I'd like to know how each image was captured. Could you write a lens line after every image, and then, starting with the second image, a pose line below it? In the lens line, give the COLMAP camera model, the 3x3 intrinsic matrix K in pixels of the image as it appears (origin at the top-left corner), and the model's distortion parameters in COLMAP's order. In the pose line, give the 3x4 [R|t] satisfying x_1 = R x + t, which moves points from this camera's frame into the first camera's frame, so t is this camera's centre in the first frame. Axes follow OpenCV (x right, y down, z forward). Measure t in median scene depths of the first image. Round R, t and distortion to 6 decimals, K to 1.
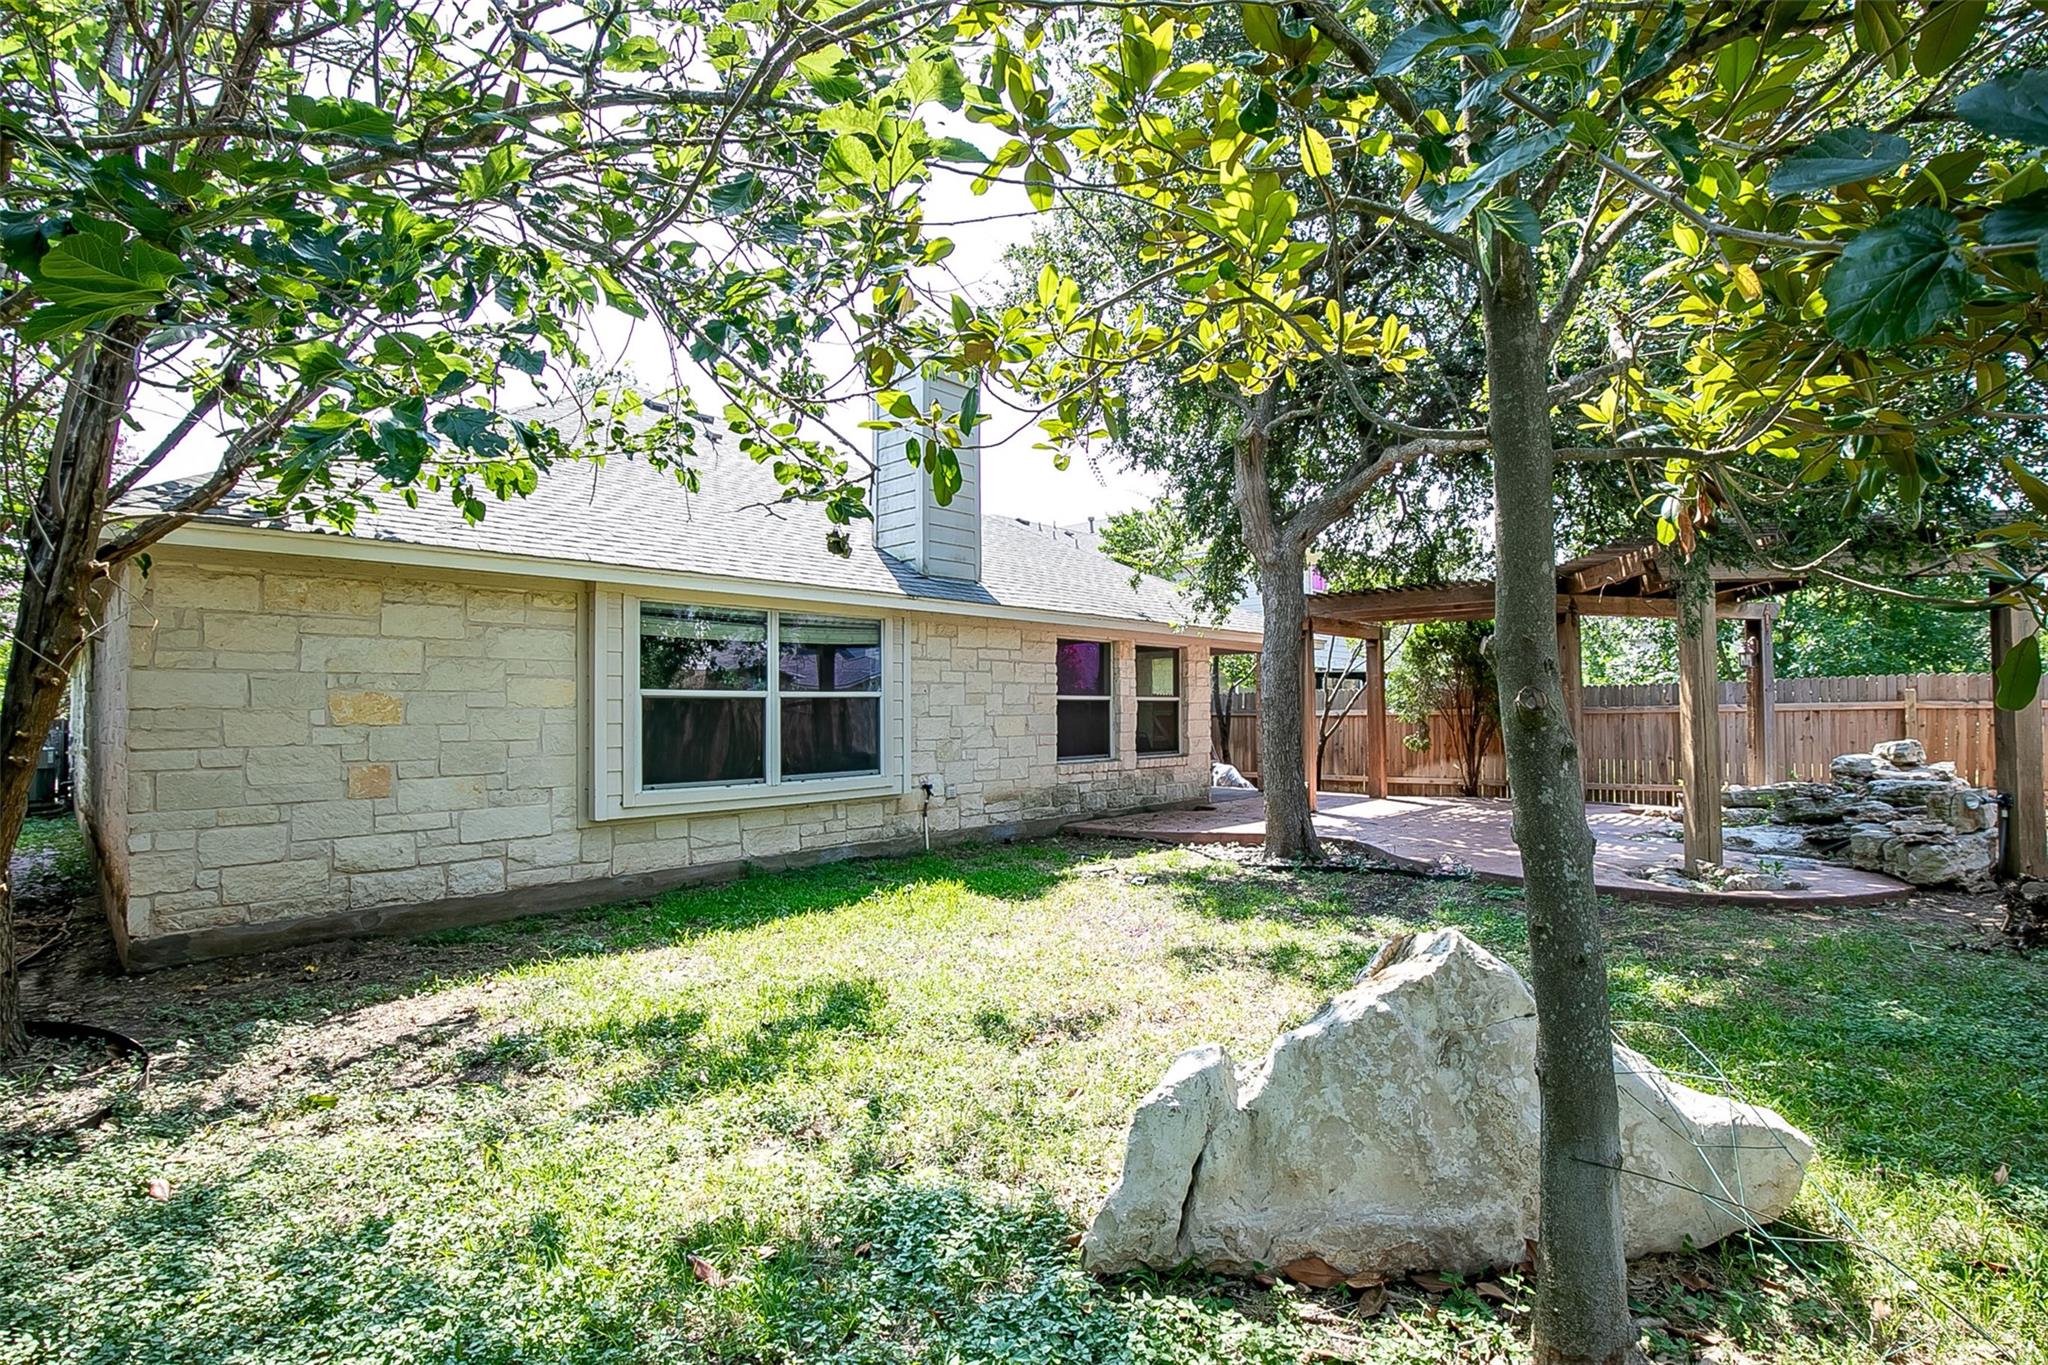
lens RADIAL K [[936.1, 0, 1011.0], [0, 936.1, 689.7], [0, 0, 1]] dist [-0.021003, 0.000456]
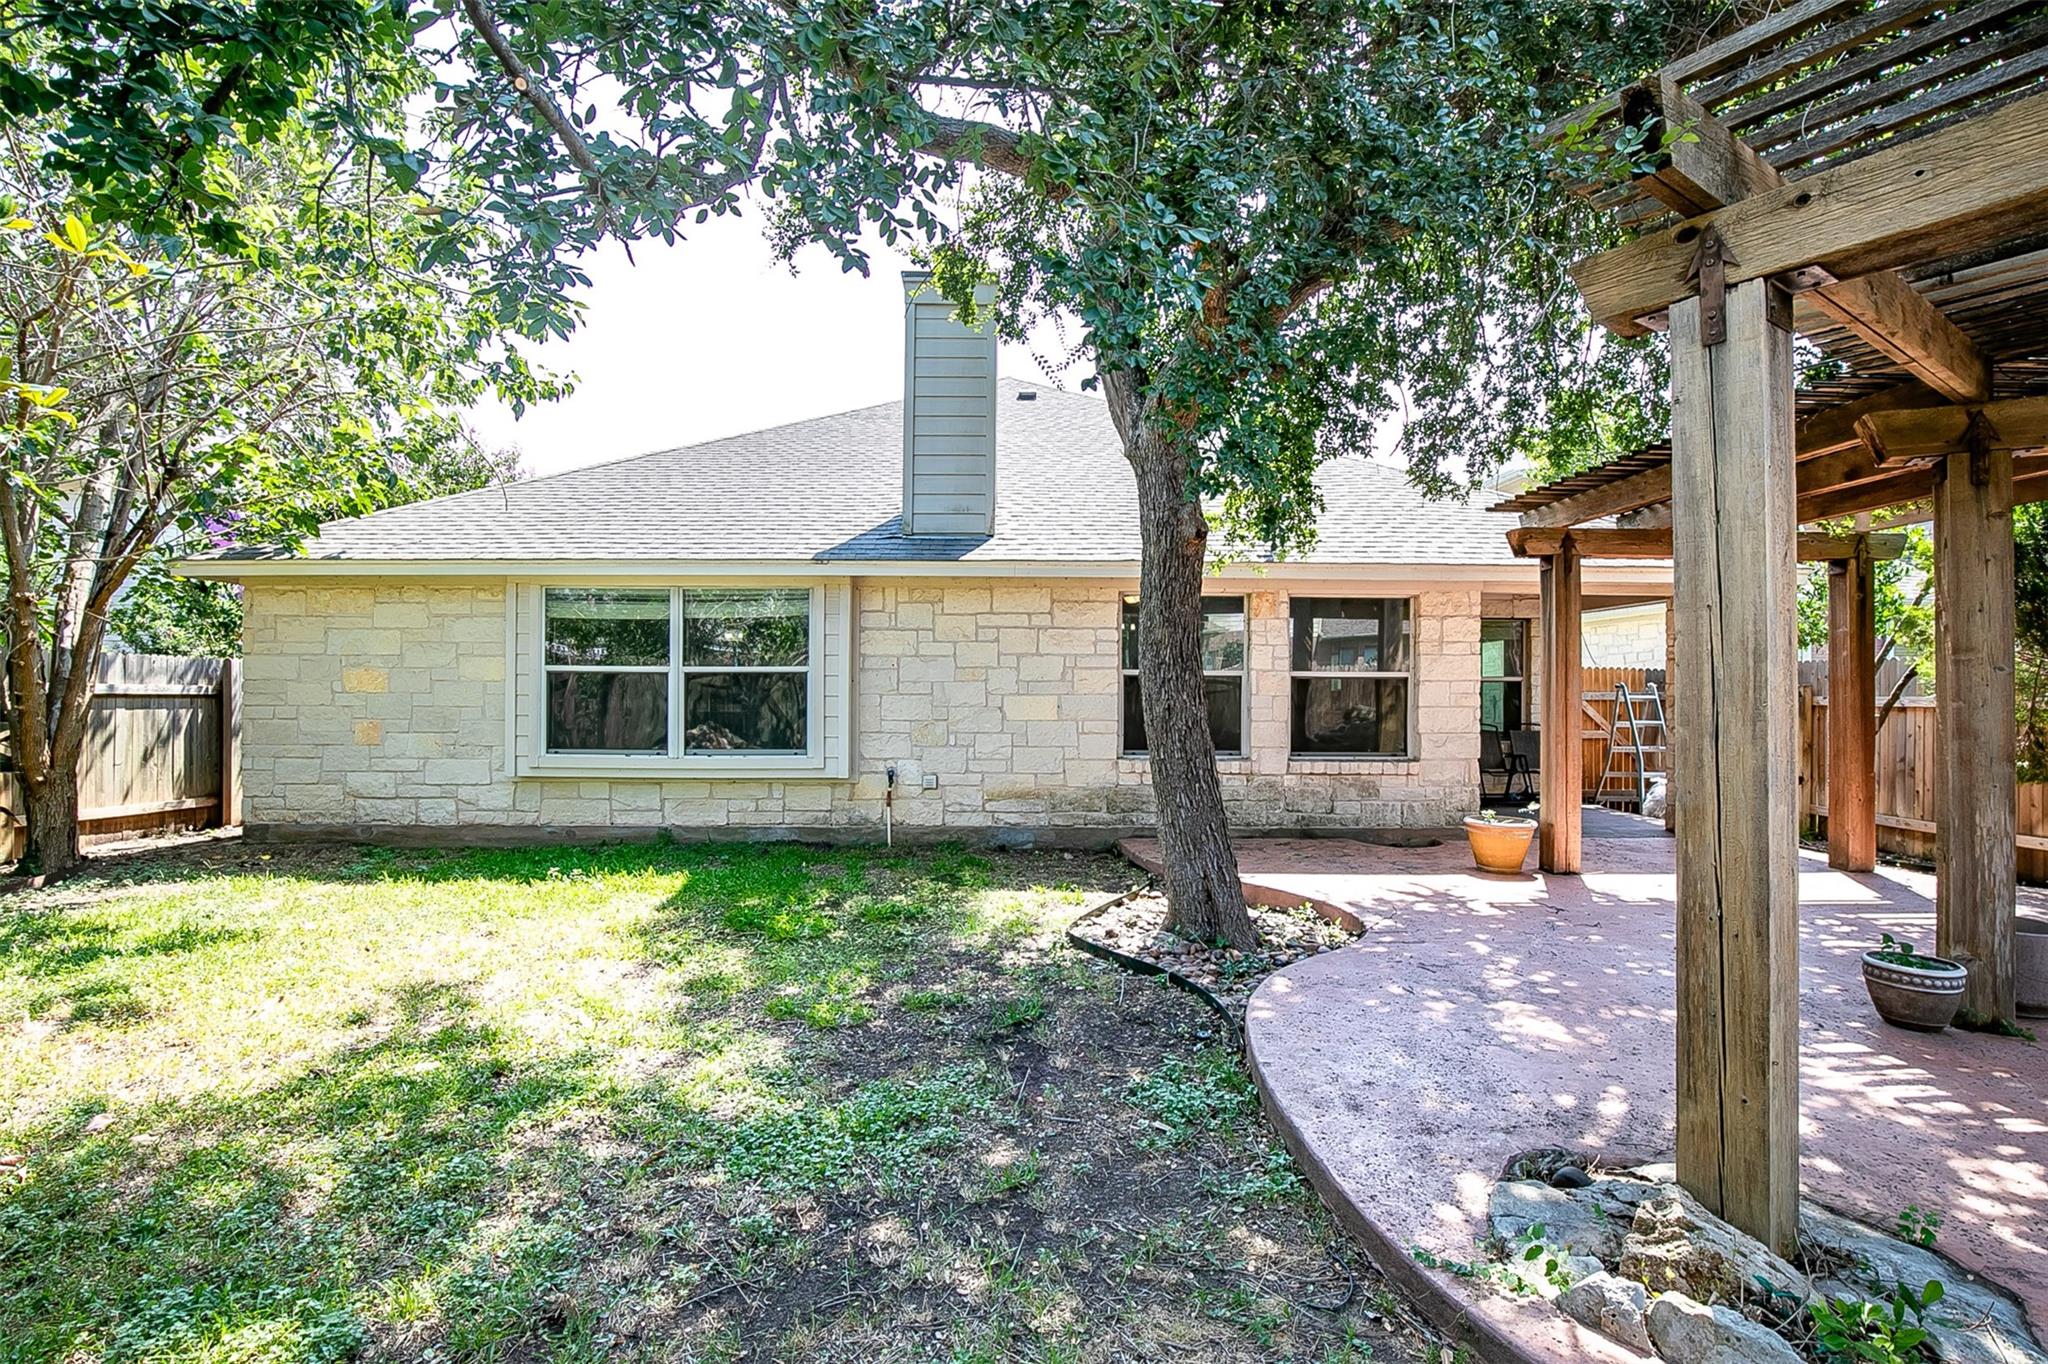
lens RADIAL K [[936.1, 0, 1011.0], [0, 936.1, 689.2], [0, 0, 1]] dist [-0.021003, 0.000456]
pose [[0.696515, 0.008883, -0.717487, 0.744288], [0.005637, 0.999825, 0.017851, 0.010812], [0.717520, -0.016478, 0.696343, 0.554694]]
